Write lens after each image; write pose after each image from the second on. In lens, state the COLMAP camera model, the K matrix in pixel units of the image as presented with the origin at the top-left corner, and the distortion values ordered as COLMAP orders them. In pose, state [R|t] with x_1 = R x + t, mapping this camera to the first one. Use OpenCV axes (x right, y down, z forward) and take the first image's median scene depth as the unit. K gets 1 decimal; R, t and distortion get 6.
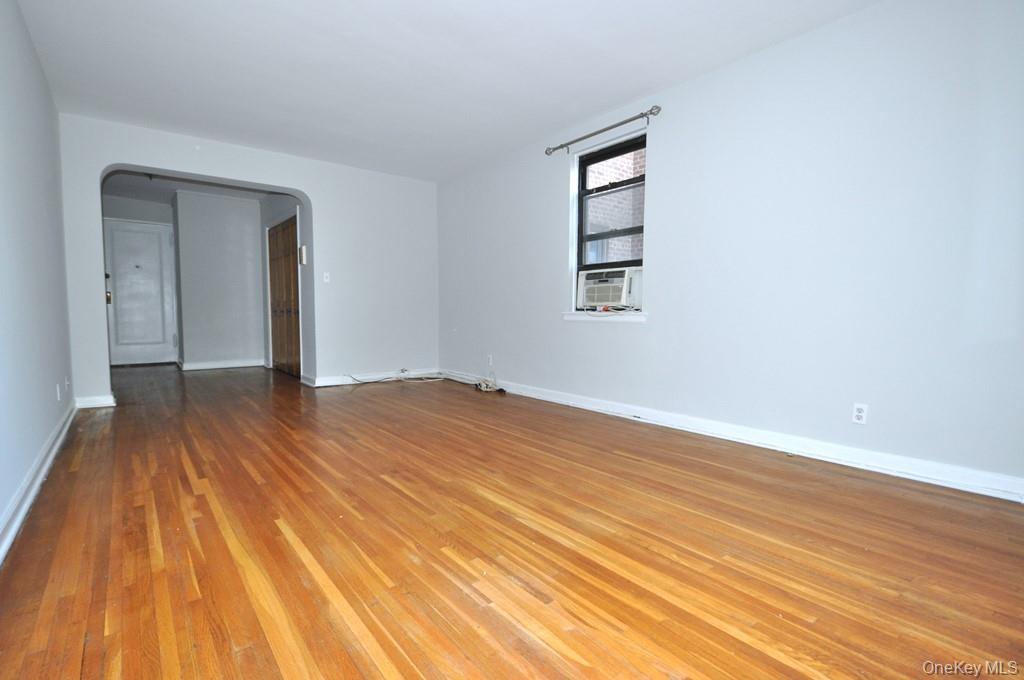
lens RADIAL K [[479.7, 0, 507.5], [0, 479.7, 343.6], [0, 0, 1]] dist [0.003272, -0.002337]
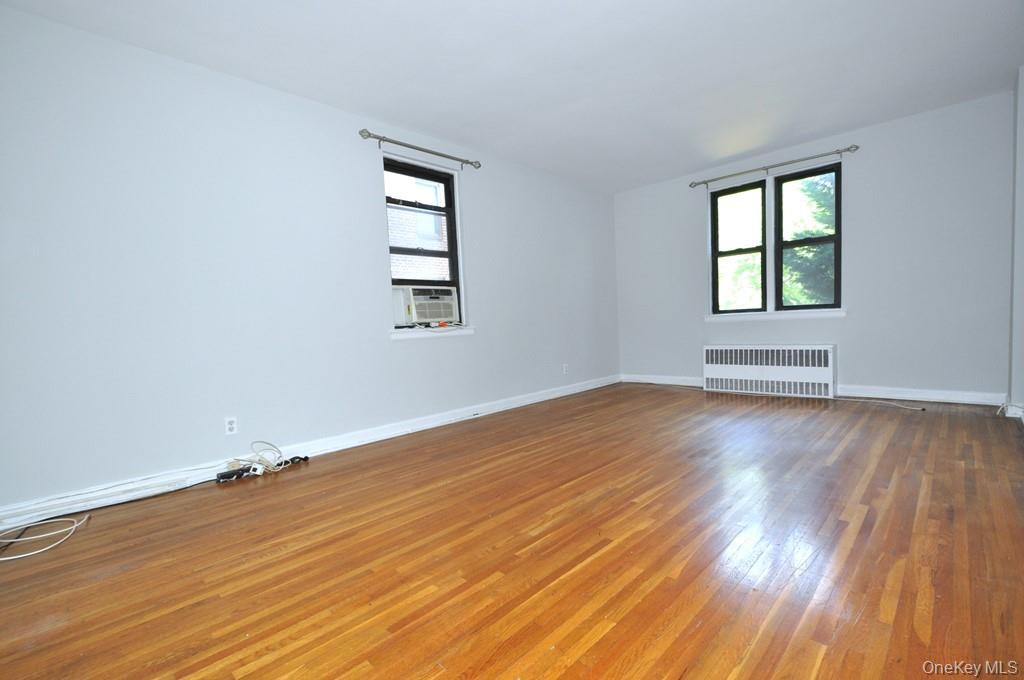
lens RADIAL K [[453.3, 0, 503.9], [0, 453.3, 349.6], [0, 0, 1]] dist [0.006056, -0.002119]
pose [[-0.113139, -0.060966, 0.991707, -1.102044], [0.115320, 0.990564, 0.074052, -0.104764], [-0.986864, 0.122742, -0.105041, 1.353298]]
